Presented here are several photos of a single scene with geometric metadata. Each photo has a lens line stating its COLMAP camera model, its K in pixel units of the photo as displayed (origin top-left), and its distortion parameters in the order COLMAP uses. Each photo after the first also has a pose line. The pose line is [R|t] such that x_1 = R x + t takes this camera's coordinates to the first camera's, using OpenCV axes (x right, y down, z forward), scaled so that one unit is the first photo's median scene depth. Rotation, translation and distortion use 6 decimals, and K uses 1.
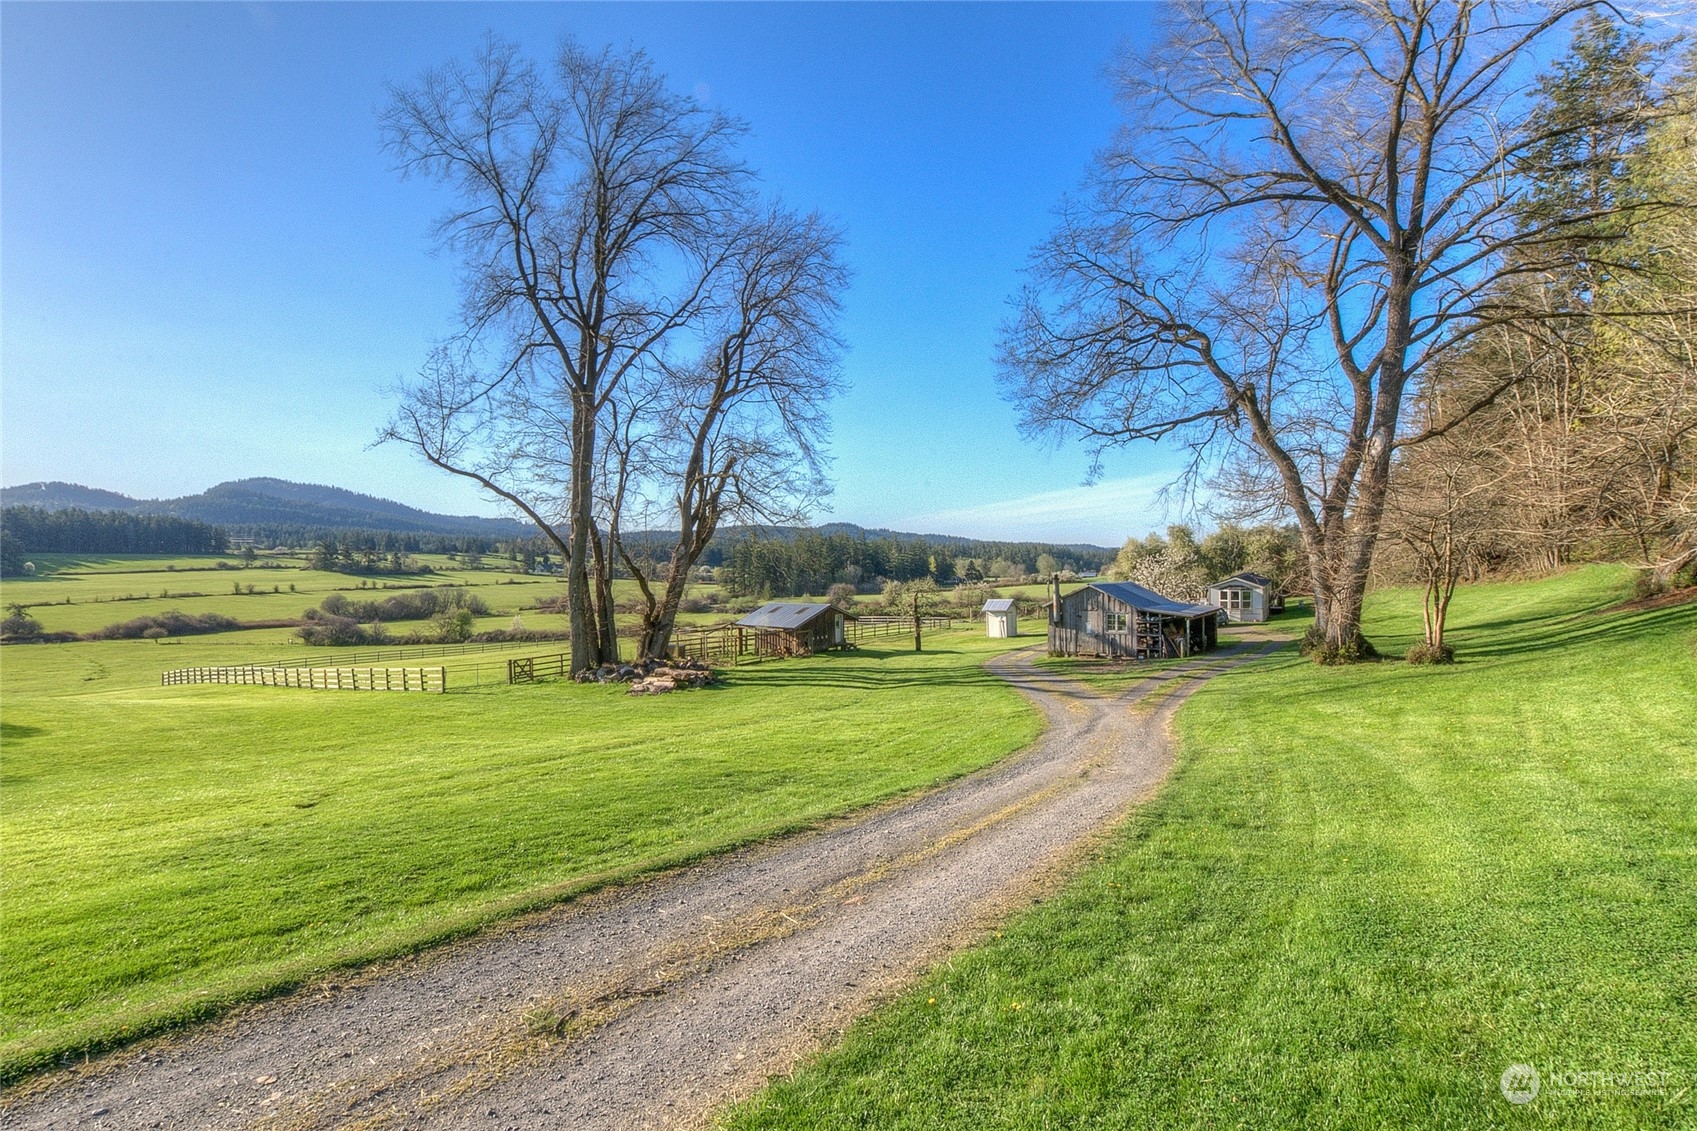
lens RADIAL K [[753.1, 0, 852.9], [0, 753.1, 575.6], [0, 0, 1]] dist [-0.021806, 0.000550]
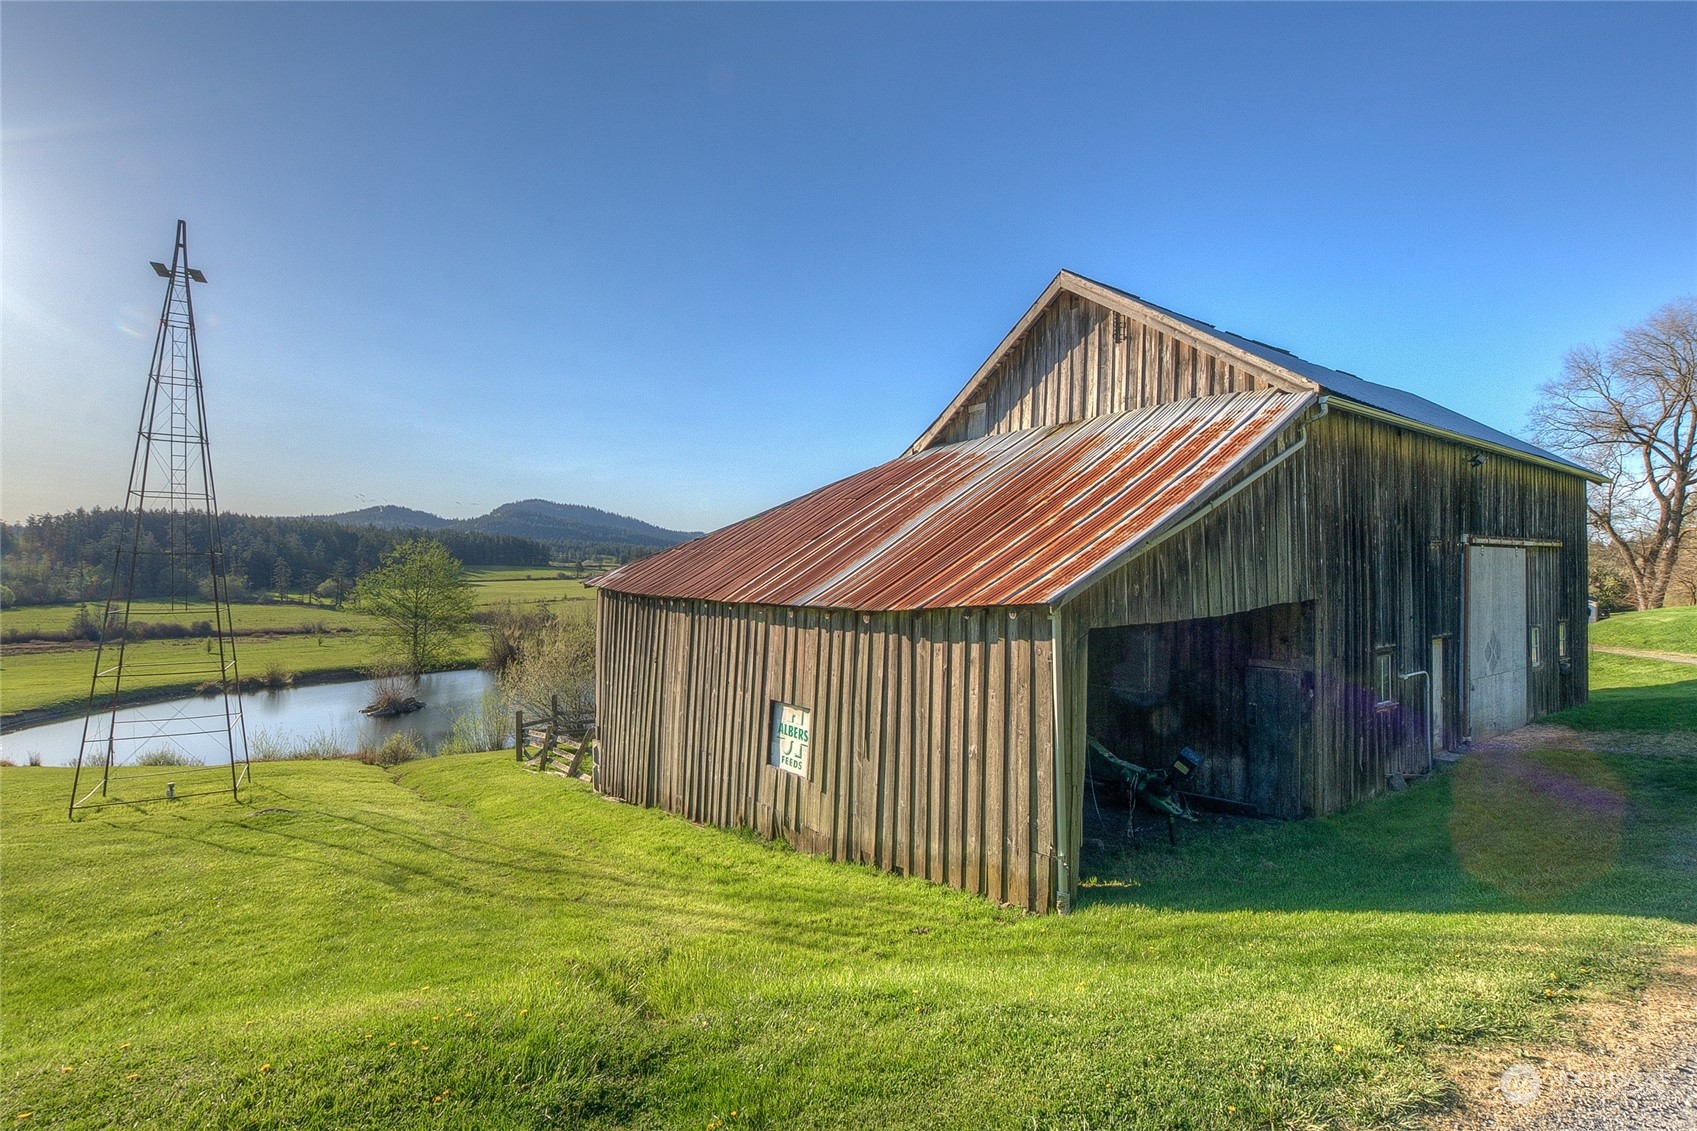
lens RADIAL K [[778.5, 0, 841.6], [0, 778.5, 564.1], [0, 0, 1]] dist [0.001617, 0.000272]
pose [[0.972759, 0.003077, -0.231800, -1.030222], [-0.010177, 0.999515, -0.029437, 0.003799], [0.231597, 0.030994, 0.972318, -1.617742]]
